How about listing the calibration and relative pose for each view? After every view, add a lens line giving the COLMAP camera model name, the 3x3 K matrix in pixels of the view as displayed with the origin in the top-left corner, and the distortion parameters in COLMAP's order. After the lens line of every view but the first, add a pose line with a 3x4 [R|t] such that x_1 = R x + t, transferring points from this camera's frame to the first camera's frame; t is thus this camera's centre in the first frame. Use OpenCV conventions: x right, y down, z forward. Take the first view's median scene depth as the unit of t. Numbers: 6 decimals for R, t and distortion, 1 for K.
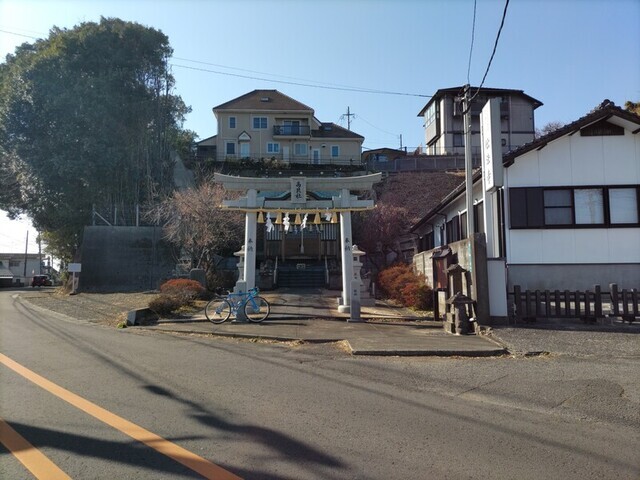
lens RADIAL K [[482.6, 0, 318.3], [0, 482.6, 240.2], [0, 0, 1]] dist [0.008022, -0.012609]
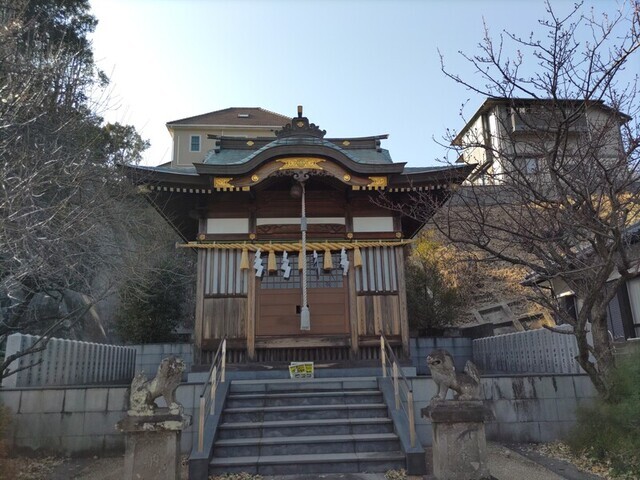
lens RADIAL K [[482.6, 0, 317.9], [0, 482.6, 242.7], [0, 0, 1]] dist [0.008022, -0.012609]
pose [[0.999784, -0.015389, 0.013983, -0.014546], [0.017464, 0.986479, -0.162957, 0.011022], [-0.011286, 0.163166, 0.986534, 0.334708]]
